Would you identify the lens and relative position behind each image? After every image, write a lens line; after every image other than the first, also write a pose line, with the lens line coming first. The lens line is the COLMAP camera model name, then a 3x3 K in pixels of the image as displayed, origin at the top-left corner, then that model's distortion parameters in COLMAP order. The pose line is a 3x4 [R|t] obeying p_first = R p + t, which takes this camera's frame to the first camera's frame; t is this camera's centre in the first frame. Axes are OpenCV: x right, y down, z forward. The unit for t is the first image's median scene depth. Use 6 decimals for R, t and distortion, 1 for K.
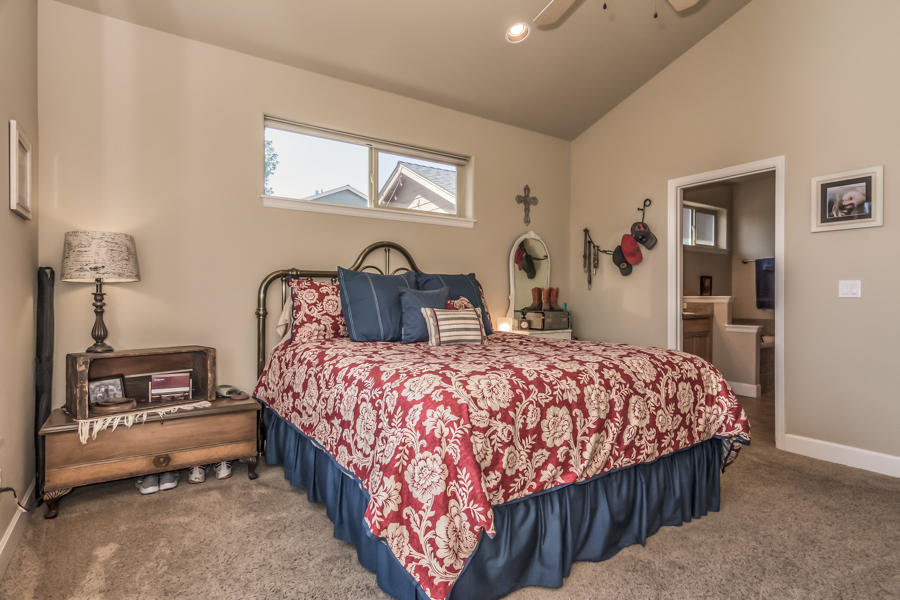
lens RADIAL K [[478.0, 0, 446.0], [0, 478.0, 298.7], [0, 0, 1]] dist [-0.000790, -0.000224]
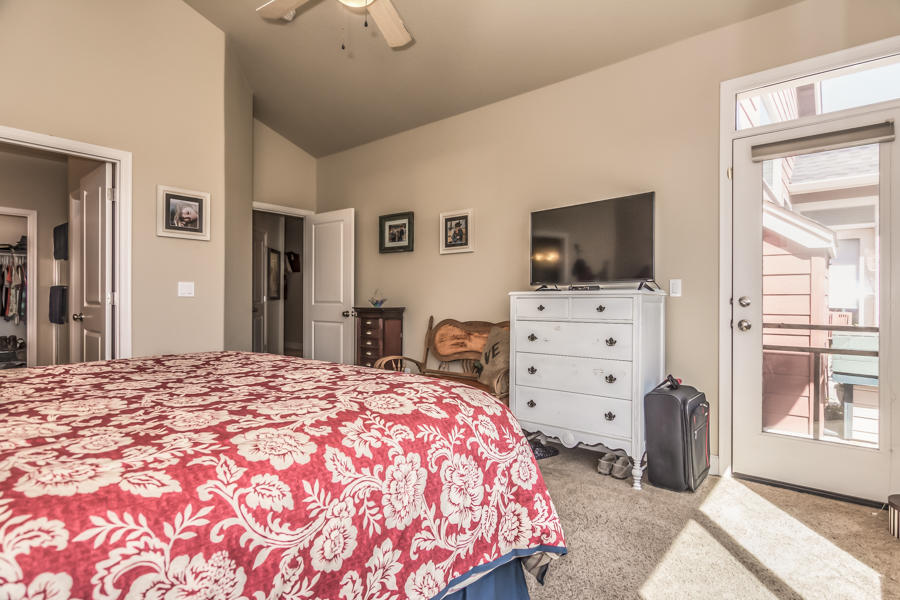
lens RADIAL K [[478.0, 0, 446.0], [0, 478.0, 298.7], [0, 0, 1]] dist [-0.000790, -0.000224]
pose [[-0.260675, 0.004453, 0.965416, -0.433361], [-0.002155, 0.999984, -0.005194, 0.006387], [-0.965424, -0.003434, -0.260661, 0.653321]]
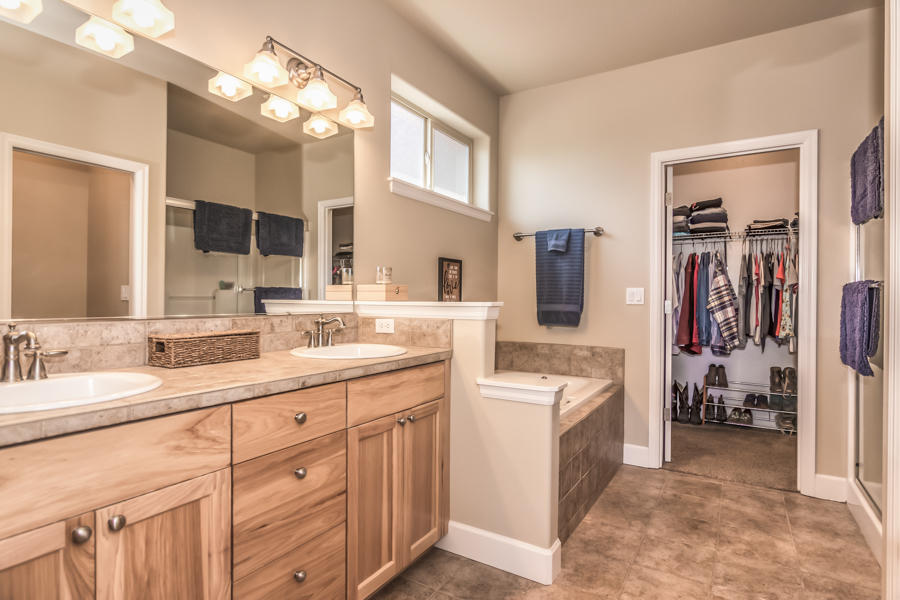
lens RADIAL K [[478.0, 0, 446.0], [0, 478.0, 298.7], [0, 0, 1]] dist [-0.000790, -0.000224]
pose [[0.907003, 0.008601, 0.421036, 0.685083], [-0.009541, 0.999954, 0.000125, -0.014453], [-0.421016, -0.004130, 0.907044, 1.145937]]
